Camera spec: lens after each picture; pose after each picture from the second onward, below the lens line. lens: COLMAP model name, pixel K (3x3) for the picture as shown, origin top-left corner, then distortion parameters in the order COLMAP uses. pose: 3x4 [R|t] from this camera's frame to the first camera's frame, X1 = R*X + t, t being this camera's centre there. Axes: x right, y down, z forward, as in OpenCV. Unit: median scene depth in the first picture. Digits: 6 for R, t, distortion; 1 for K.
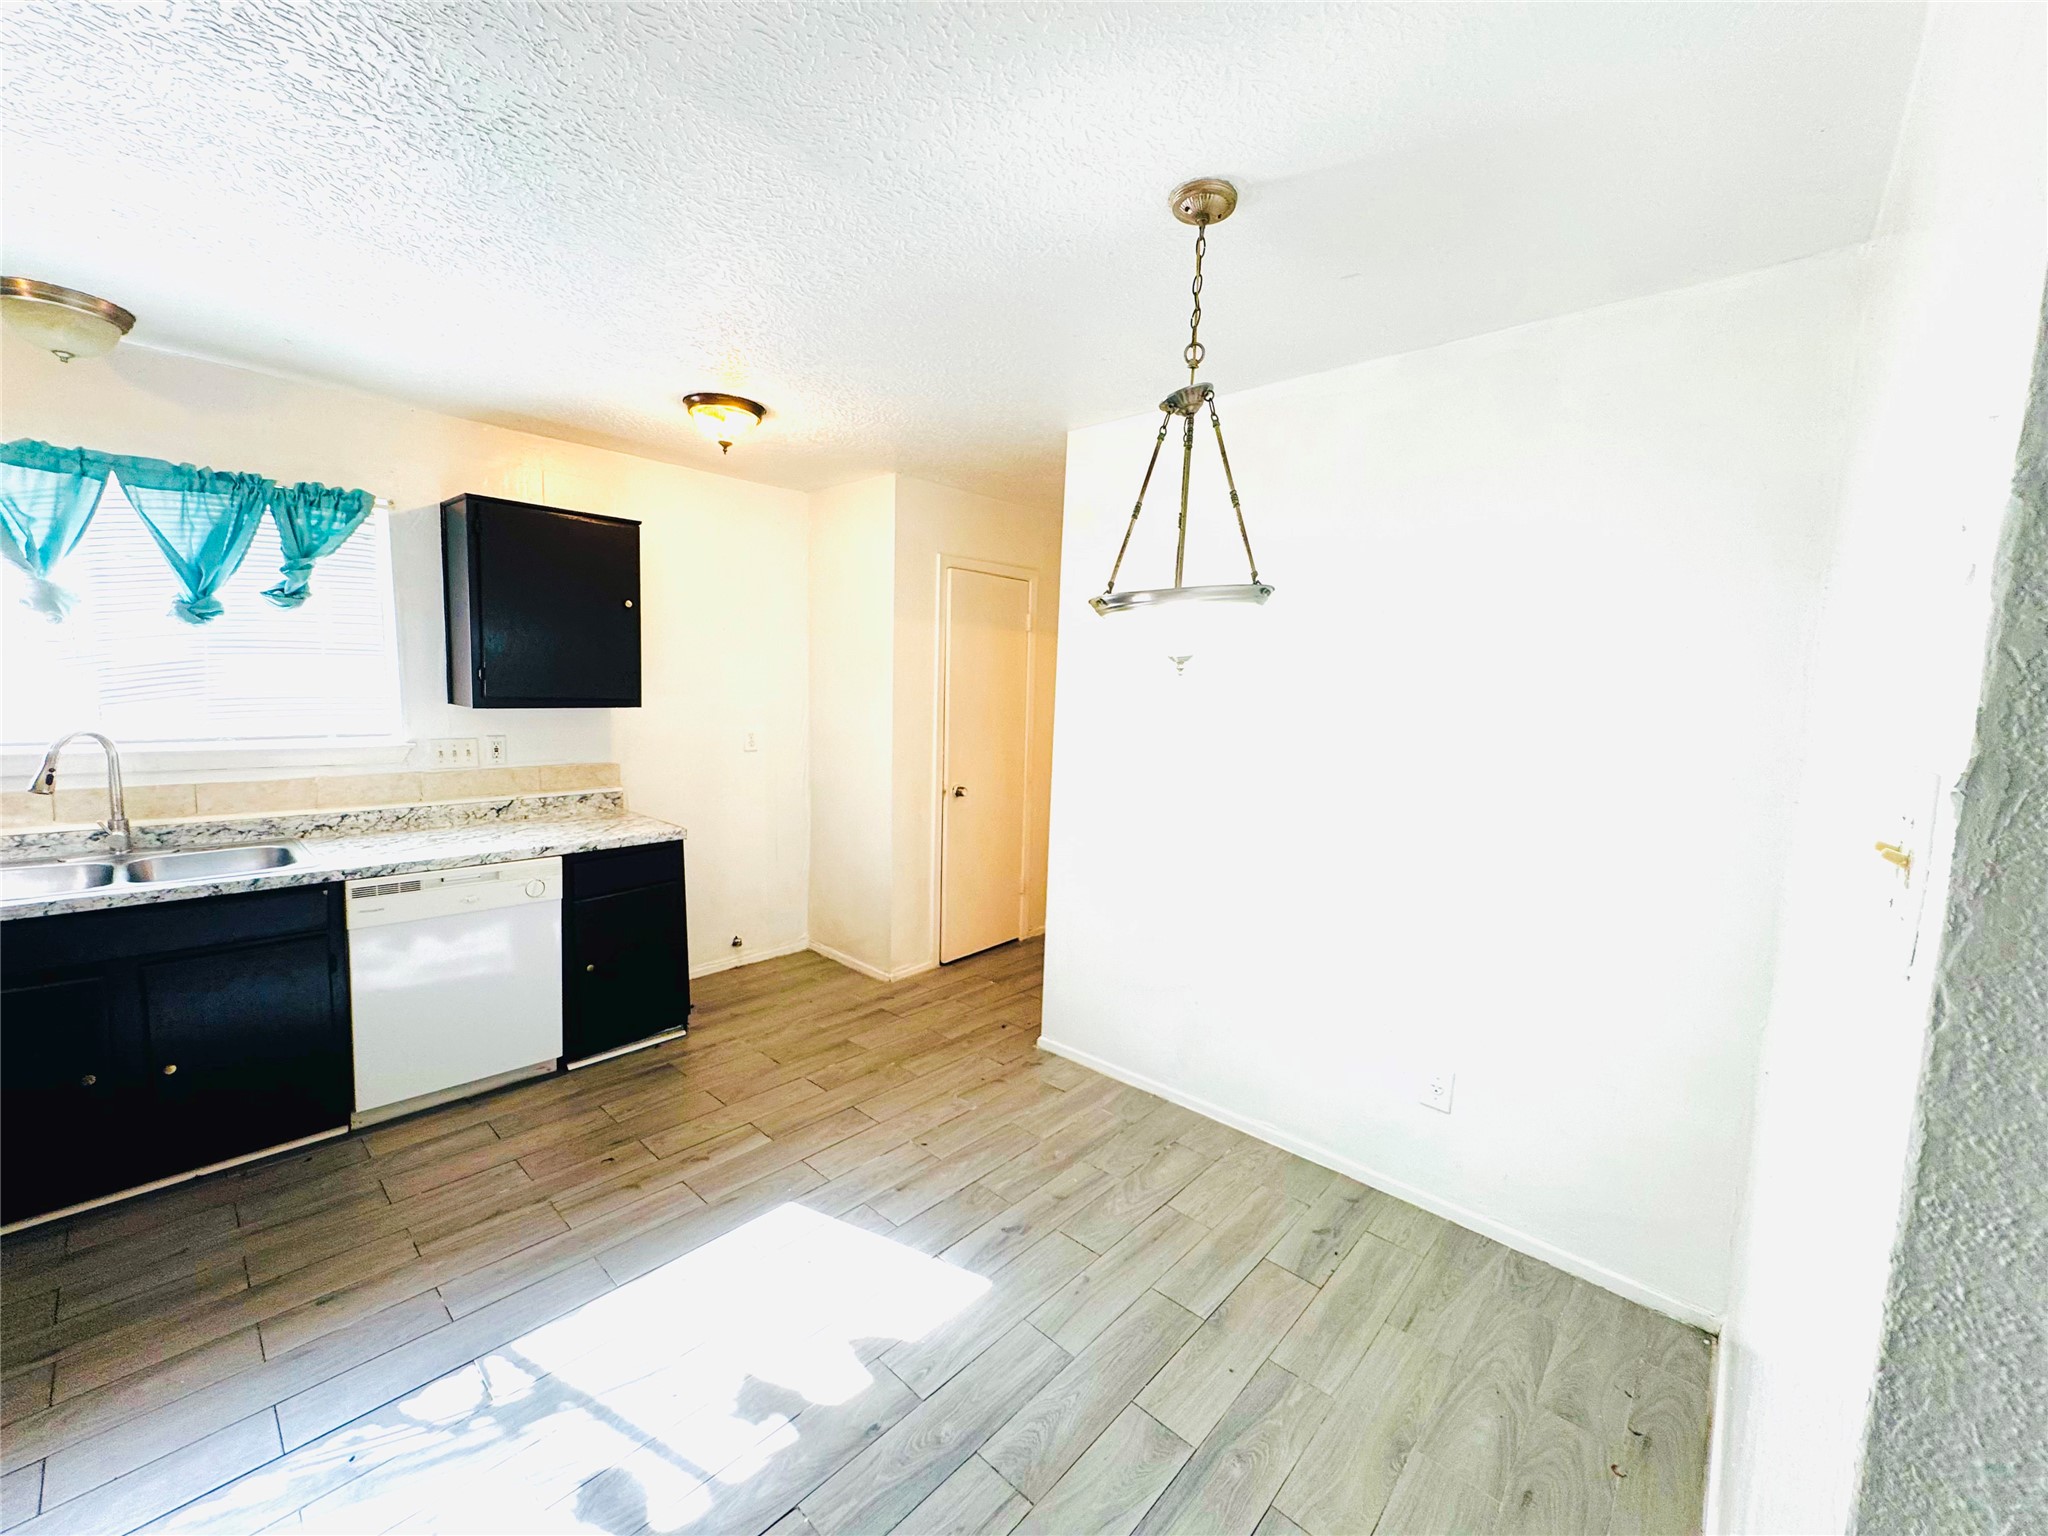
lens RADIAL K [[814.5, 0, 1019.4], [0, 814.5, 764.4], [0, 0, 1]] dist [-0.002695, 0.000353]
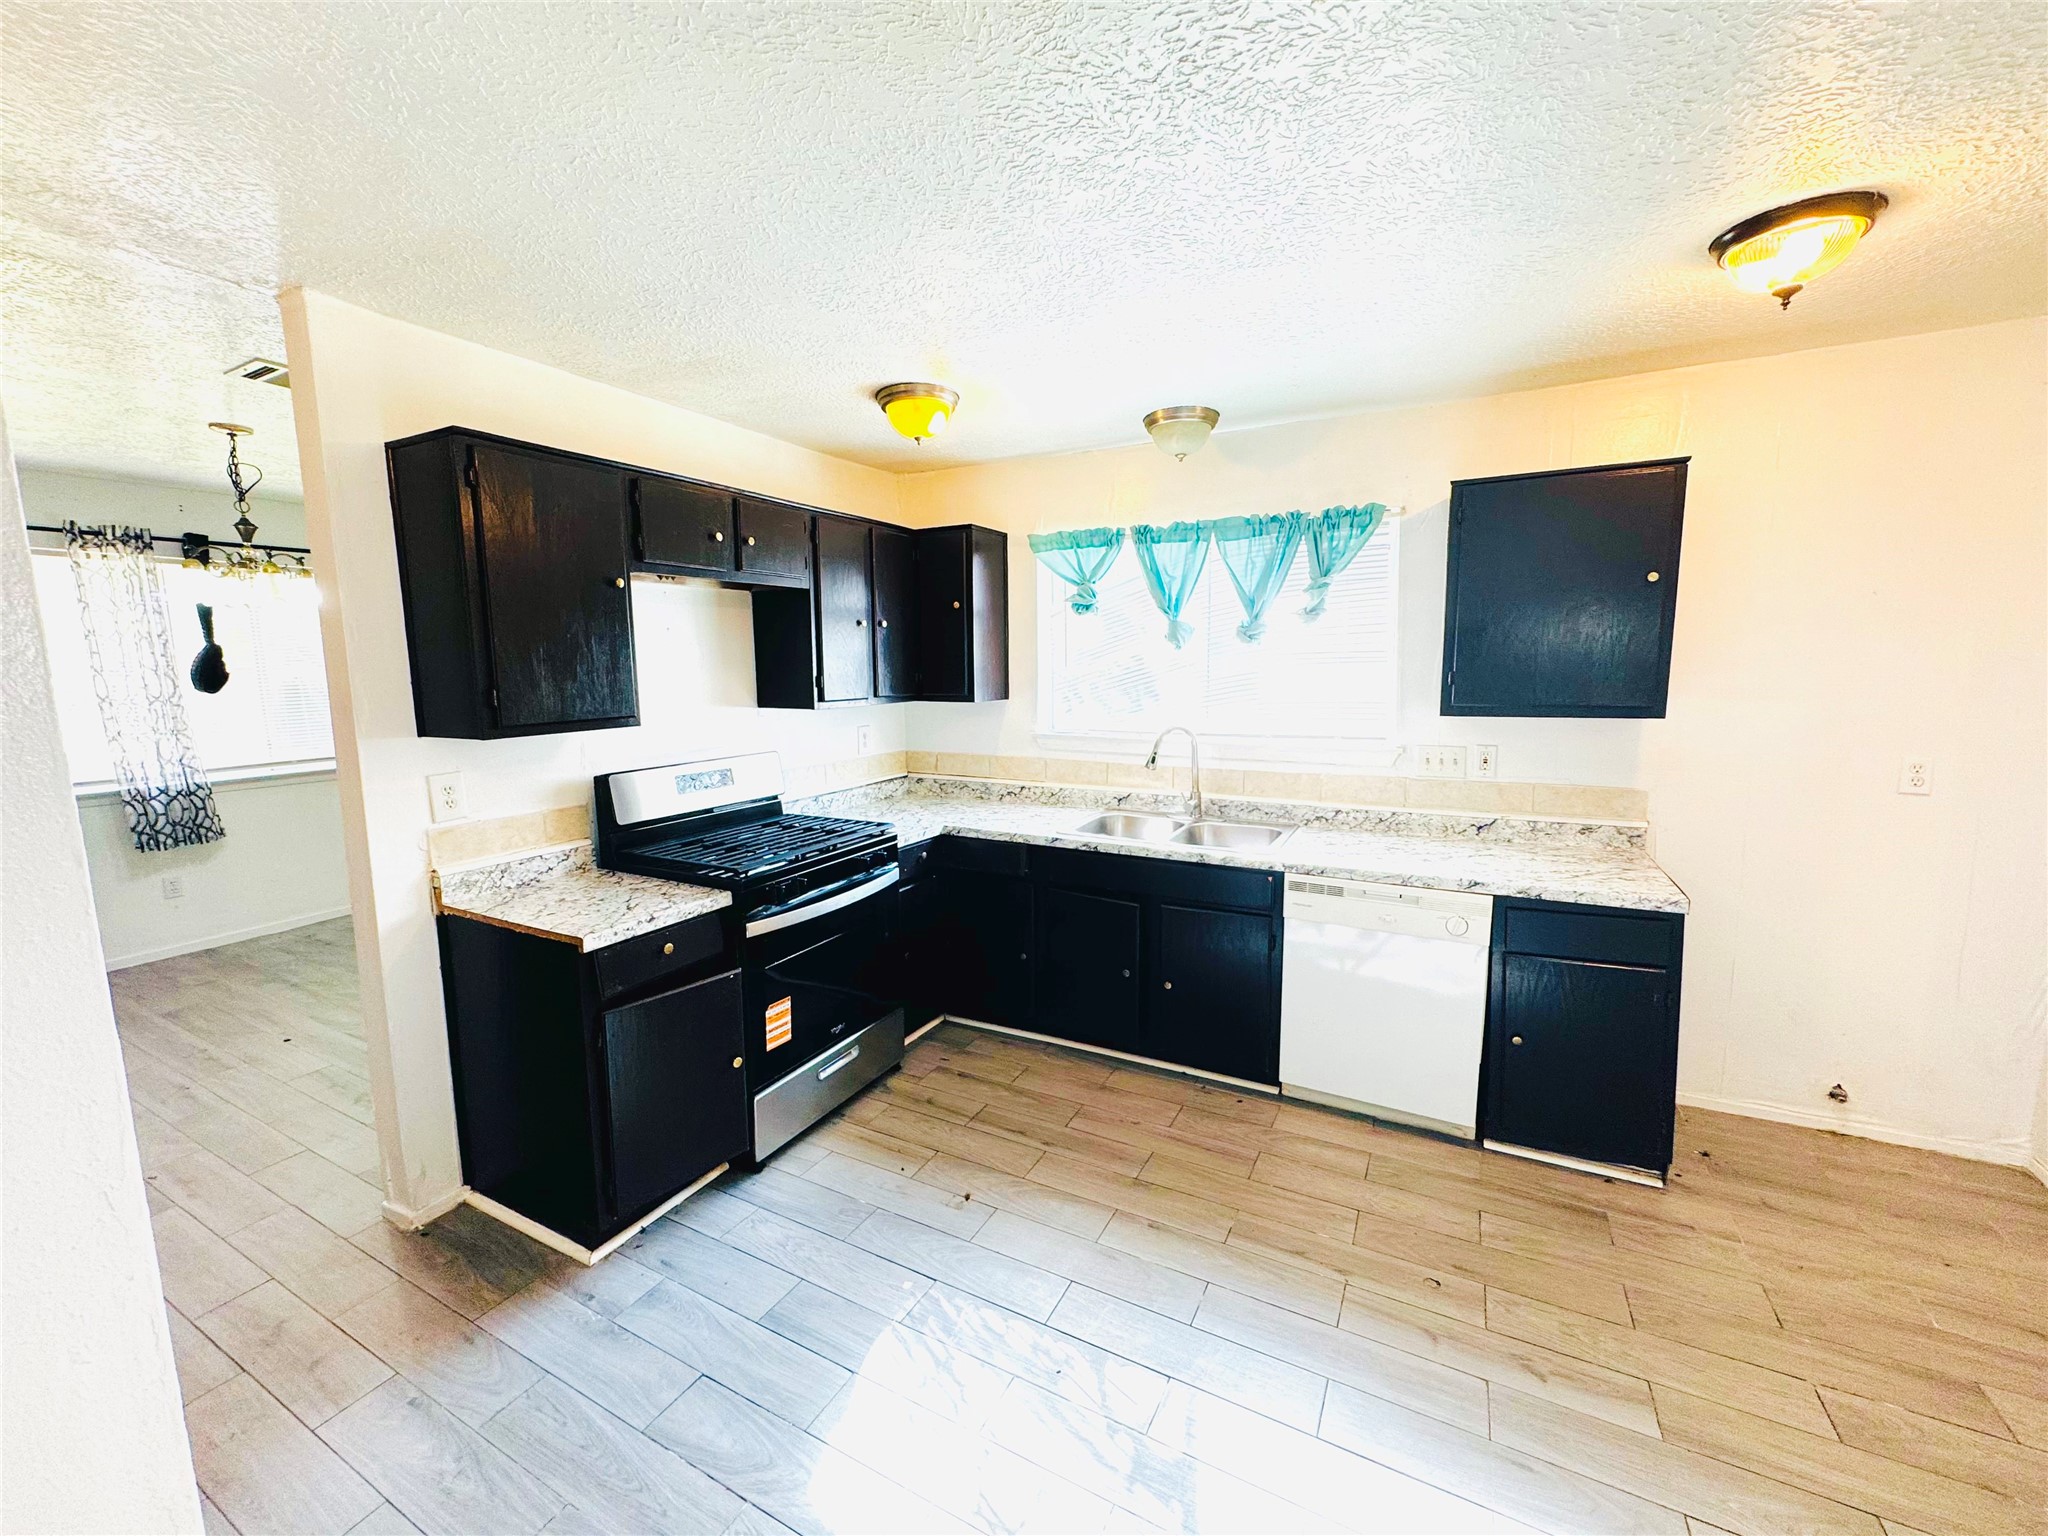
lens RADIAL K [[814.5, 0, 1024.3], [0, 814.5, 764.4], [0, 0, 1]] dist [-0.002695, 0.000353]
pose [[0.249139, 0.086919, -0.964559, 0.123516], [-0.074722, 0.994721, 0.070337, -0.050038], [0.965581, 0.054550, 0.254319, 0.358372]]
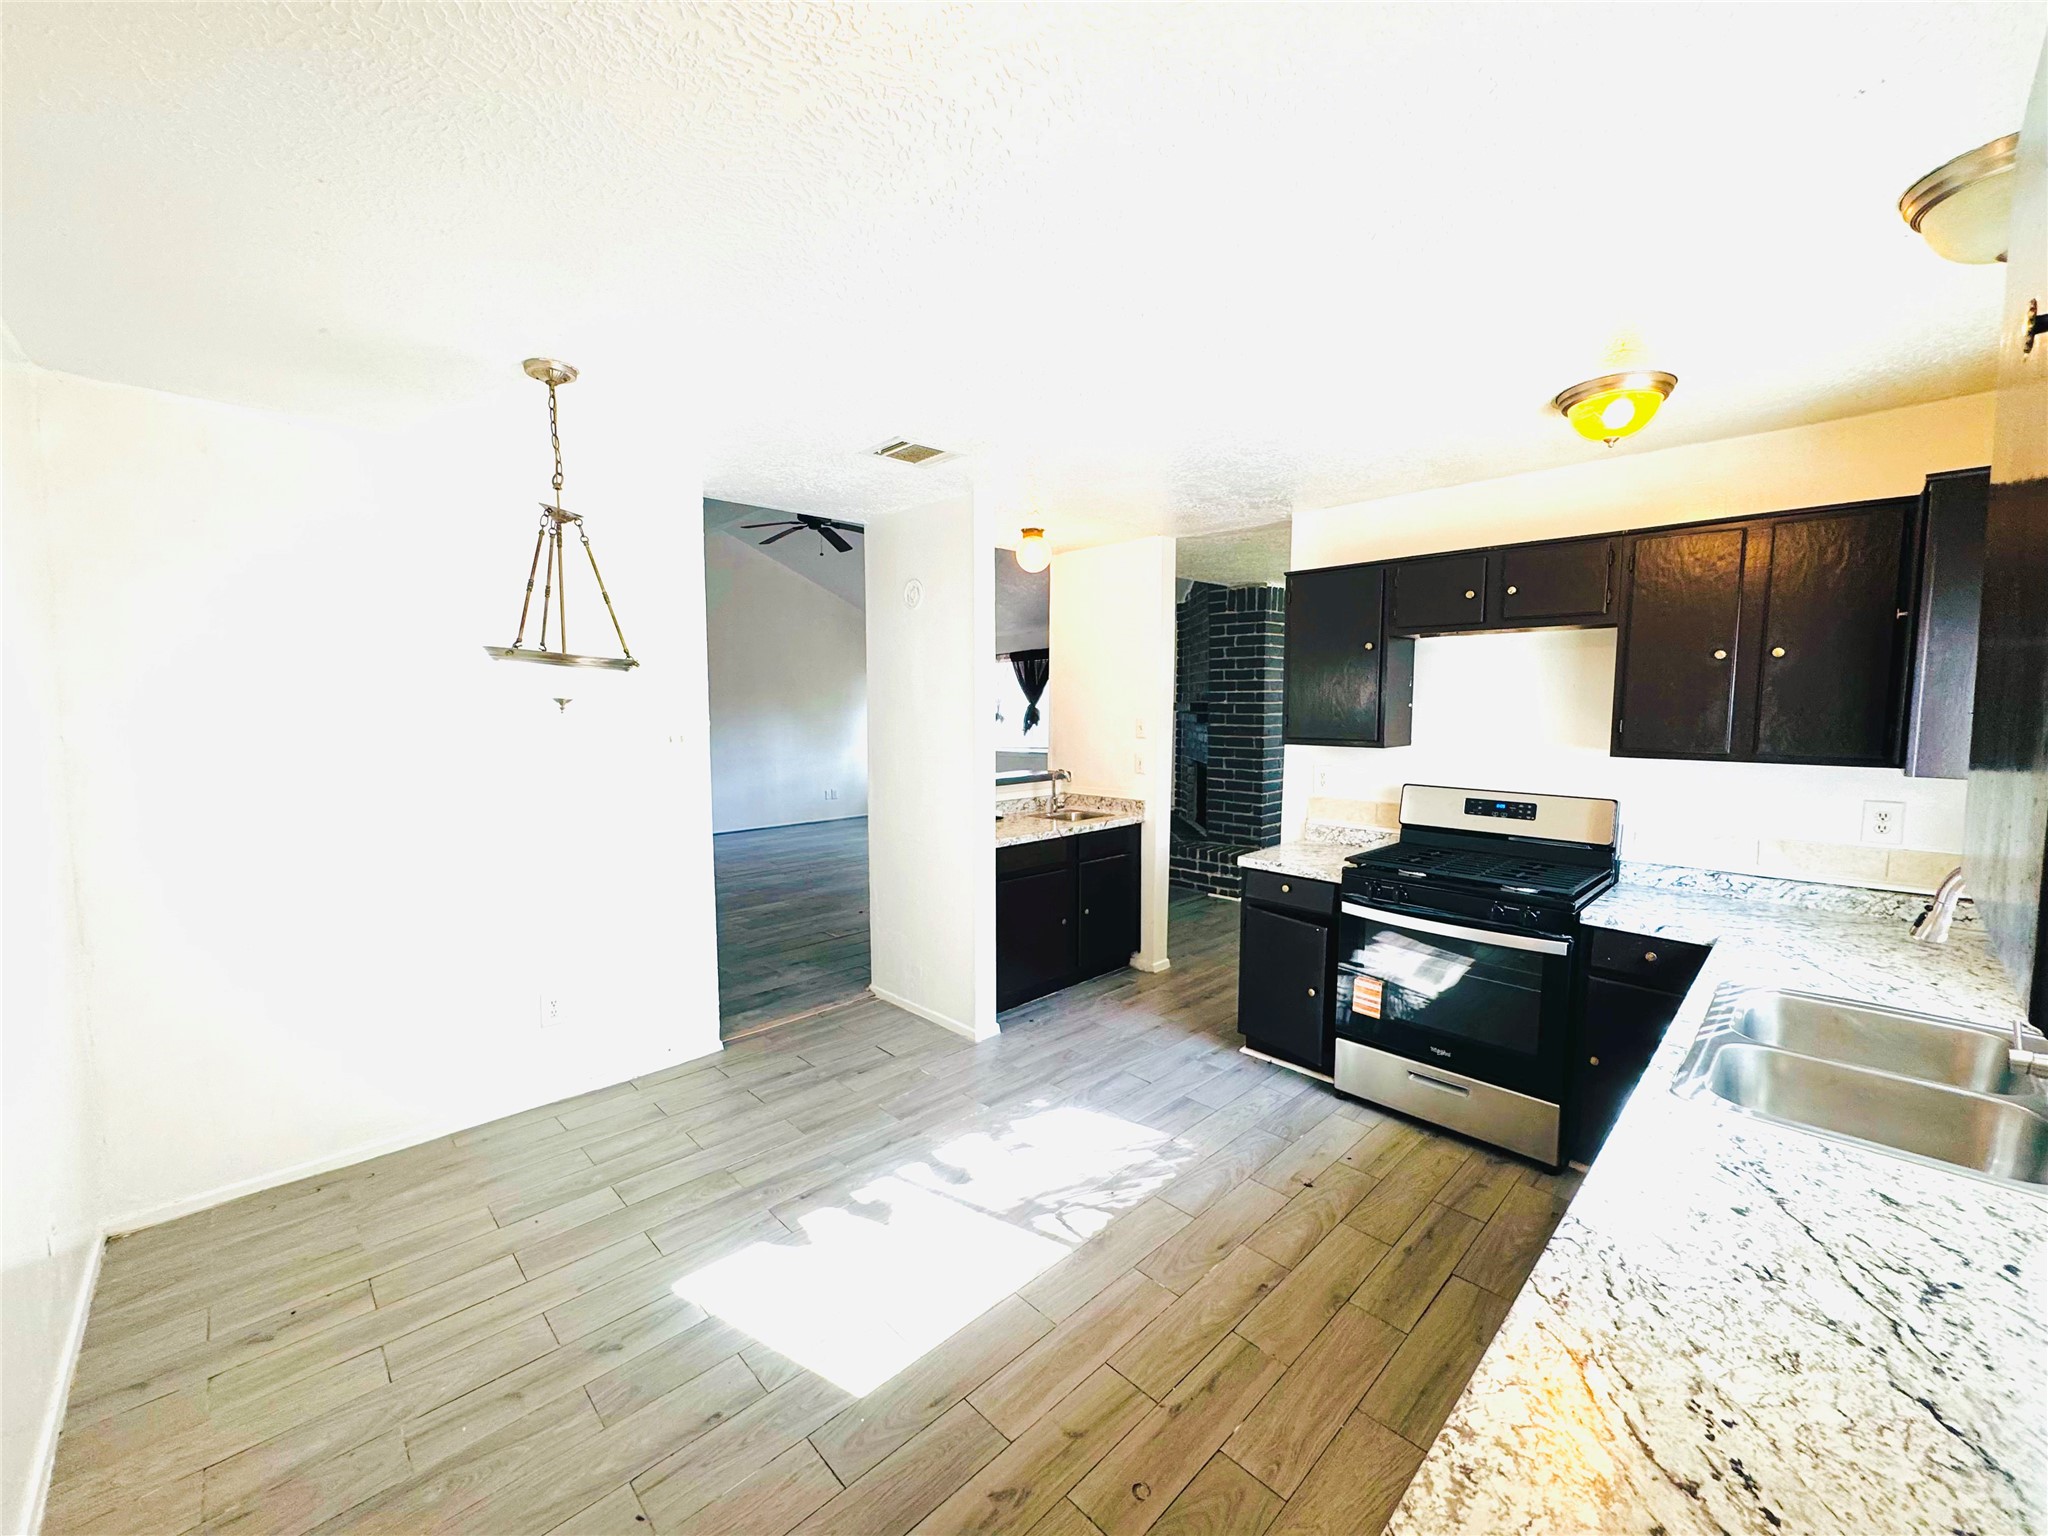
lens RADIAL K [[814.5, 0, 1021.8], [0, 814.5, 767.5], [0, 0, 1]] dist [-0.002695, 0.000353]
pose [[-0.997783, -0.038053, 0.054598, -0.407103], [-0.027469, 0.982738, 0.182950, -0.184898], [-0.060618, 0.181044, -0.981605, 1.473203]]
